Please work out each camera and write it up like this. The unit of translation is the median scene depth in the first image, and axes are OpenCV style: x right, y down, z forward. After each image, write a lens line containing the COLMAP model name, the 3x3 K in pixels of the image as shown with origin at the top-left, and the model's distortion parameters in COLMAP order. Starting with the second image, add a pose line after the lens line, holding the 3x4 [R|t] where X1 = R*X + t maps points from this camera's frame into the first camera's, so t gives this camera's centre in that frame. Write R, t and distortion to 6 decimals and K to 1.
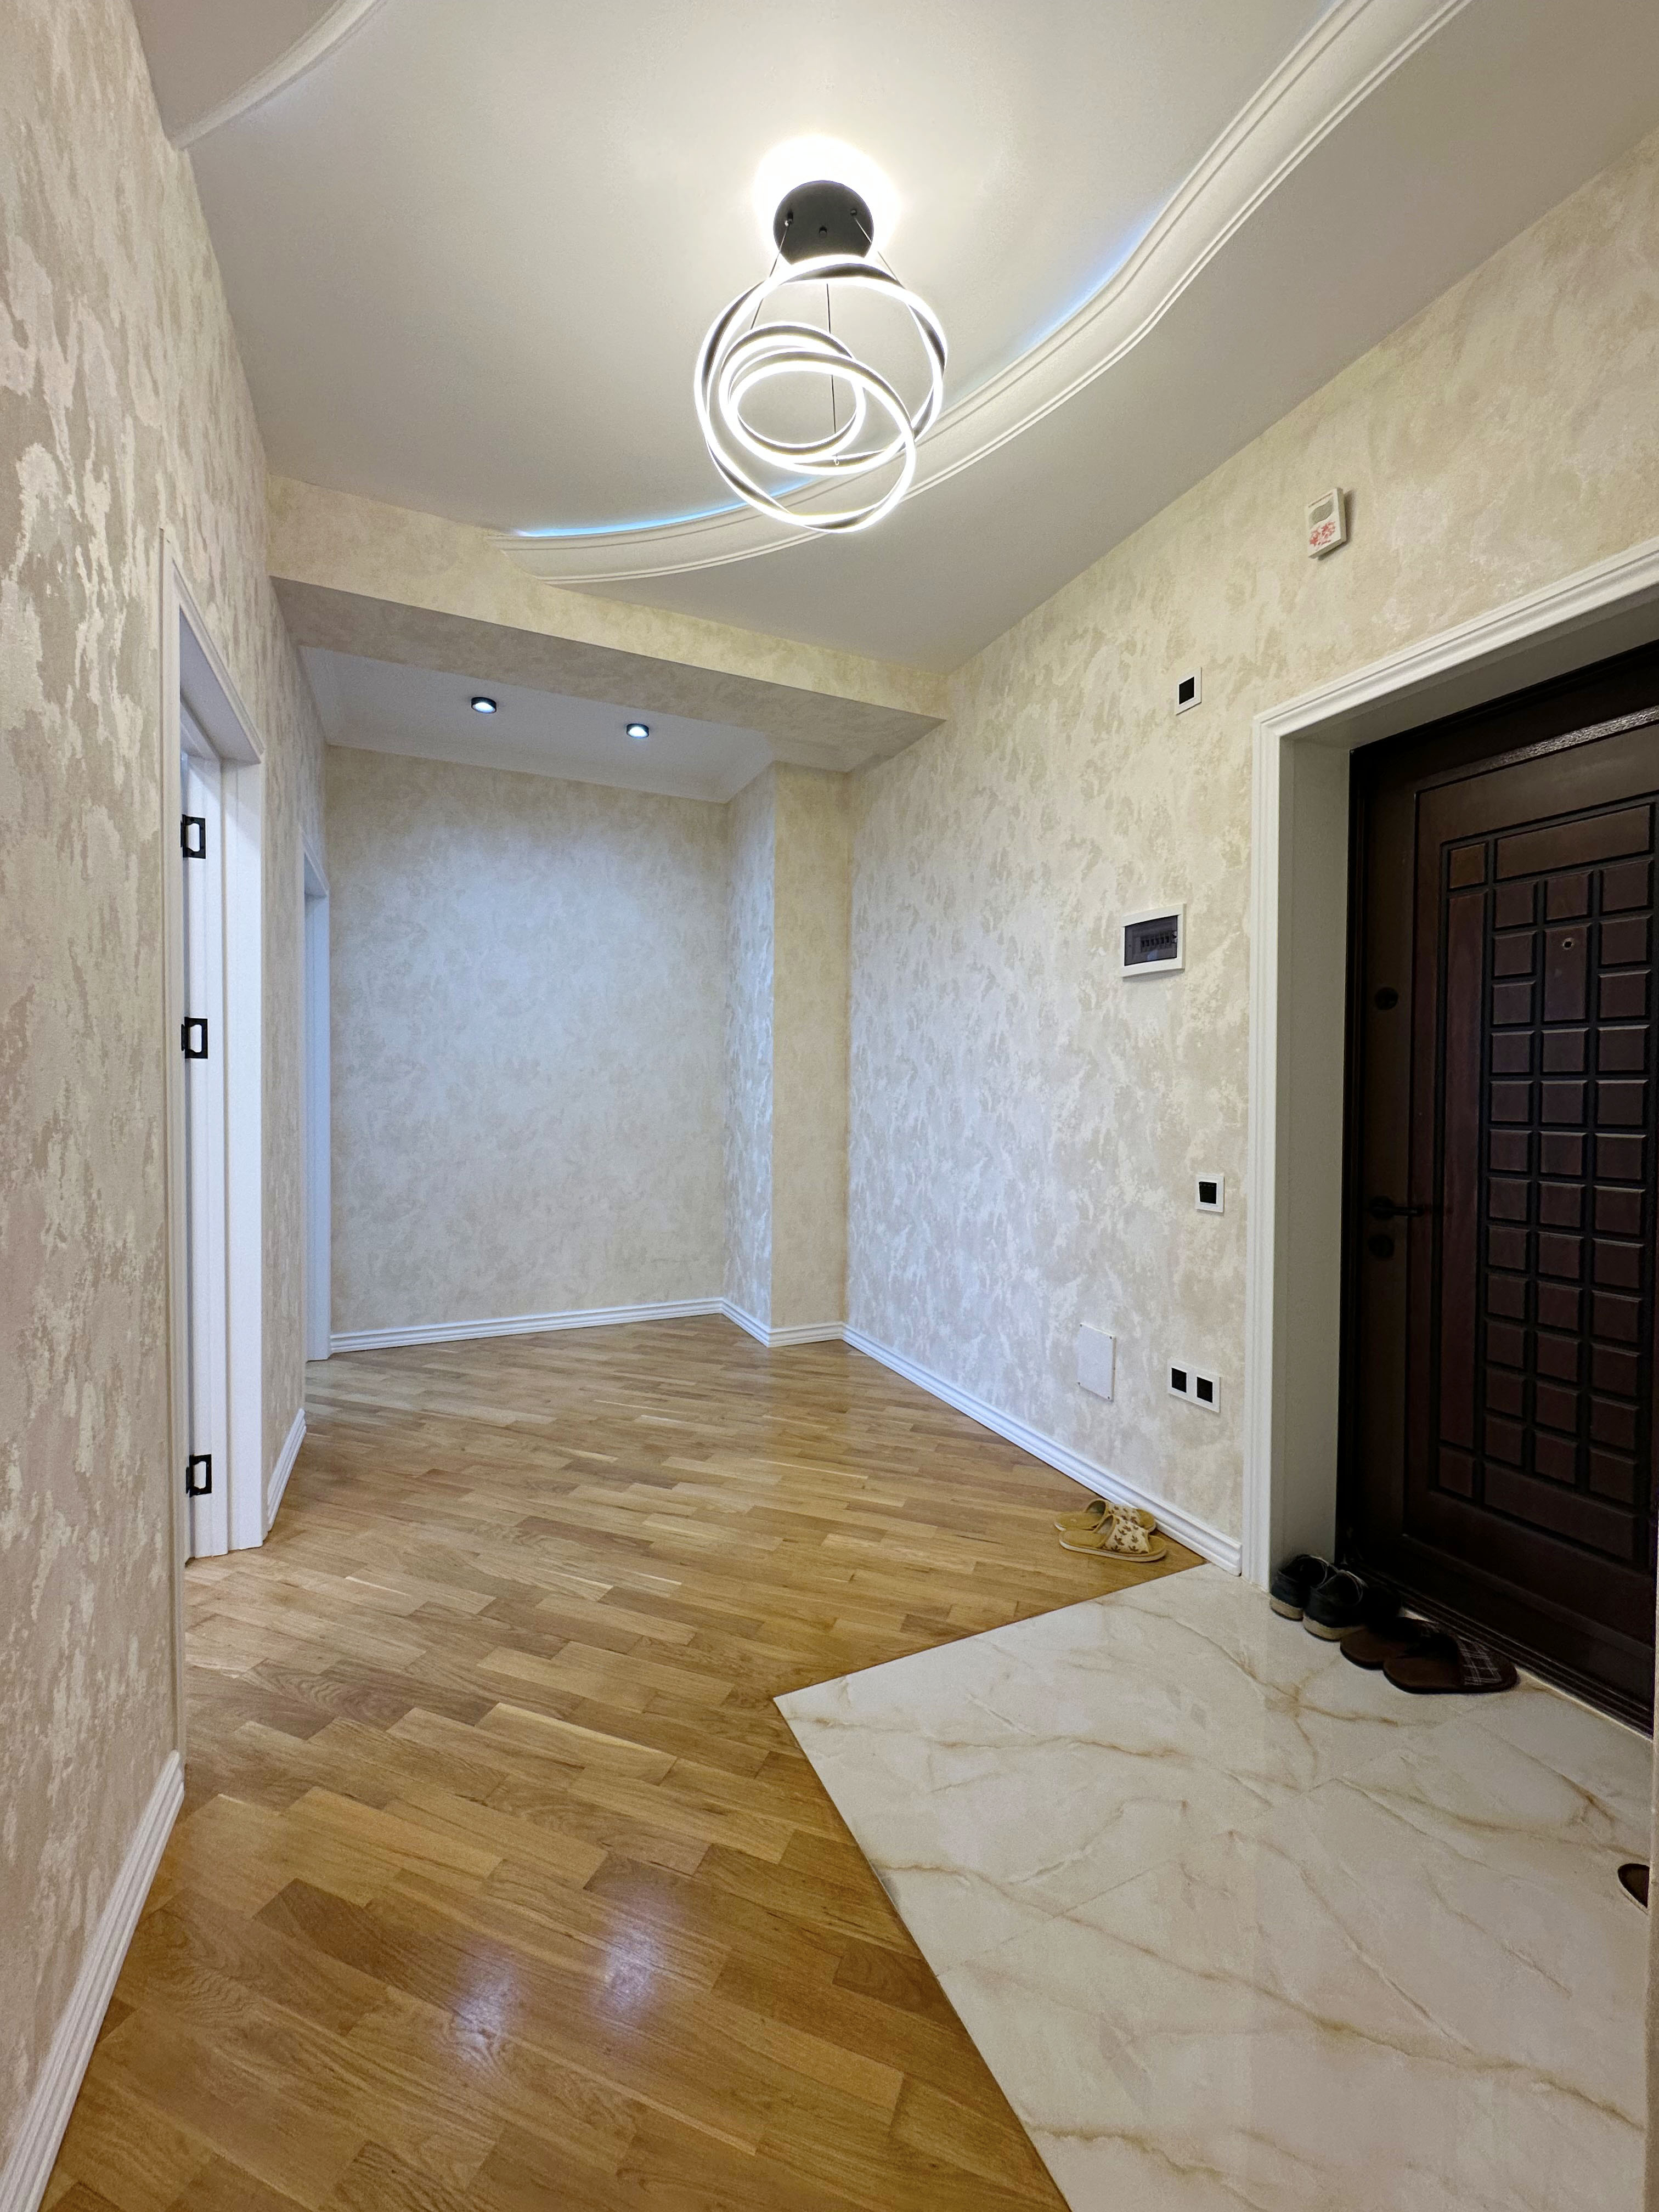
lens RADIAL K [[881.5, 0, 829.5], [0, 881.5, 1106.0], [0, 0, 1]] dist [-0.000879, -0.000403]
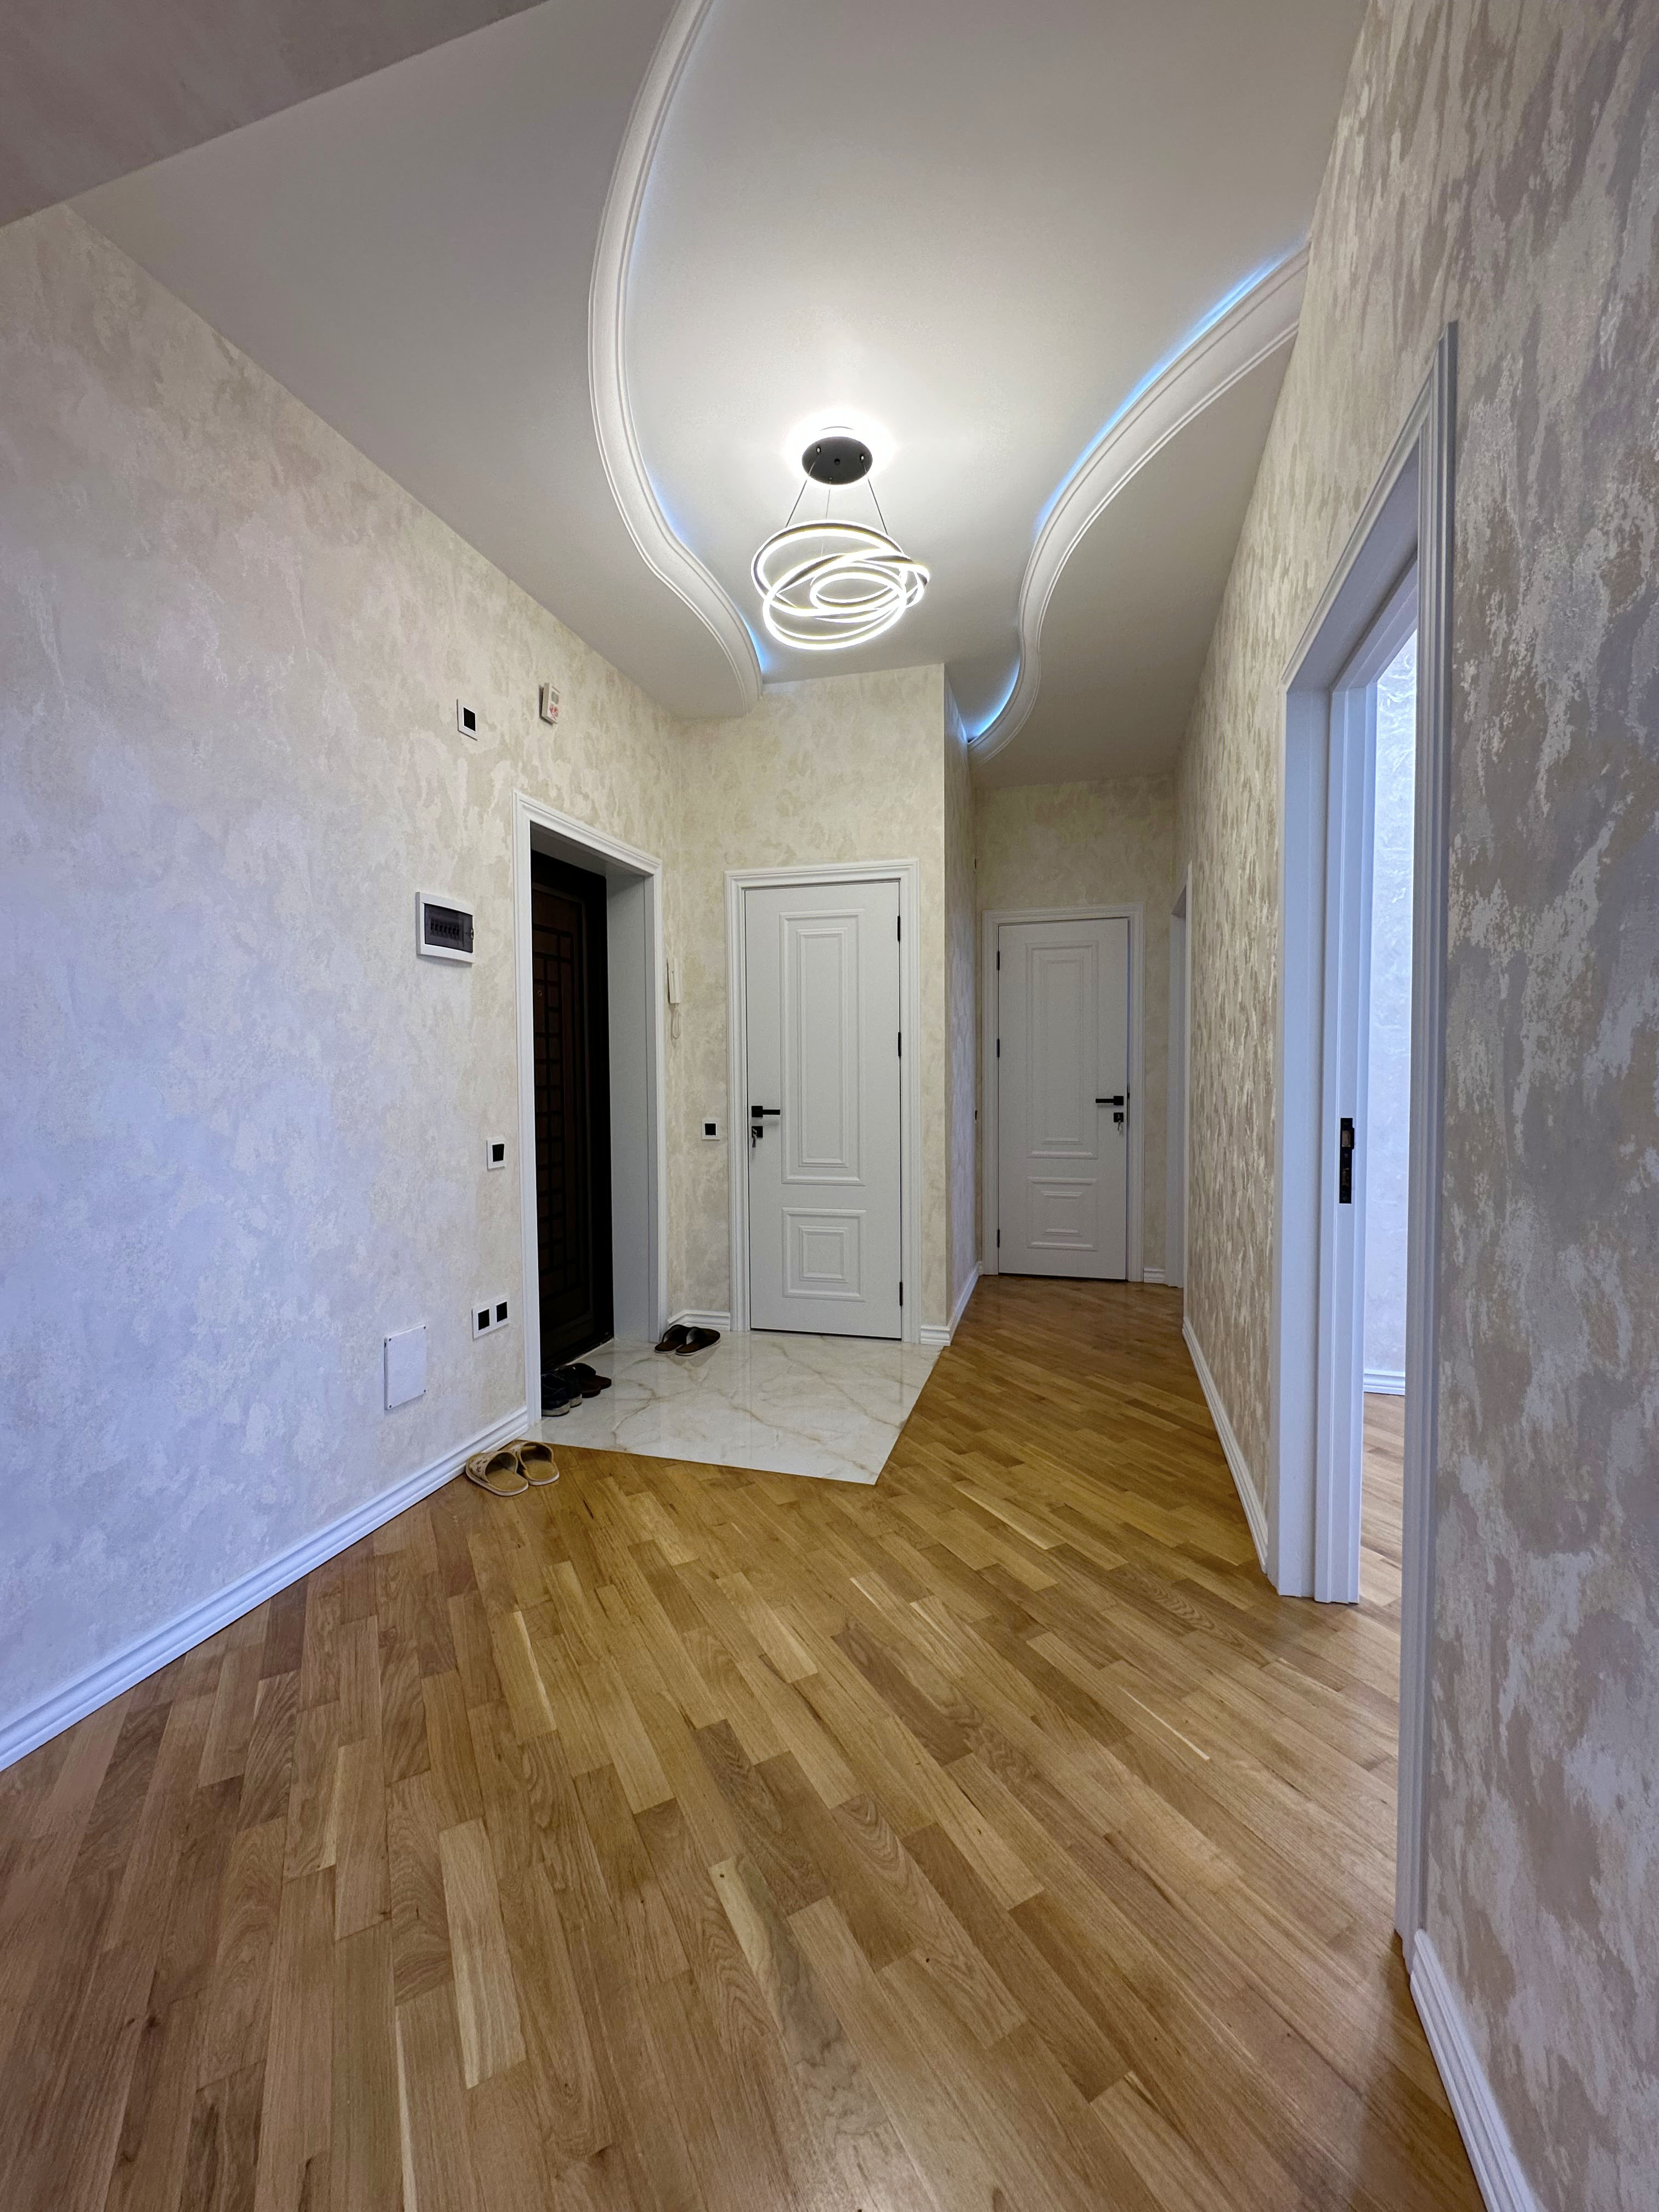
lens RADIAL K [[881.5, 0, 829.5], [0, 881.5, 1106.0], [0, 0, 1]] dist [-0.000879, -0.000403]
pose [[-0.752204, -0.030799, 0.658210, -0.764032], [0.013896, 0.997943, 0.062576, -0.039498], [-0.658784, 0.056217, -0.750229, 1.694092]]
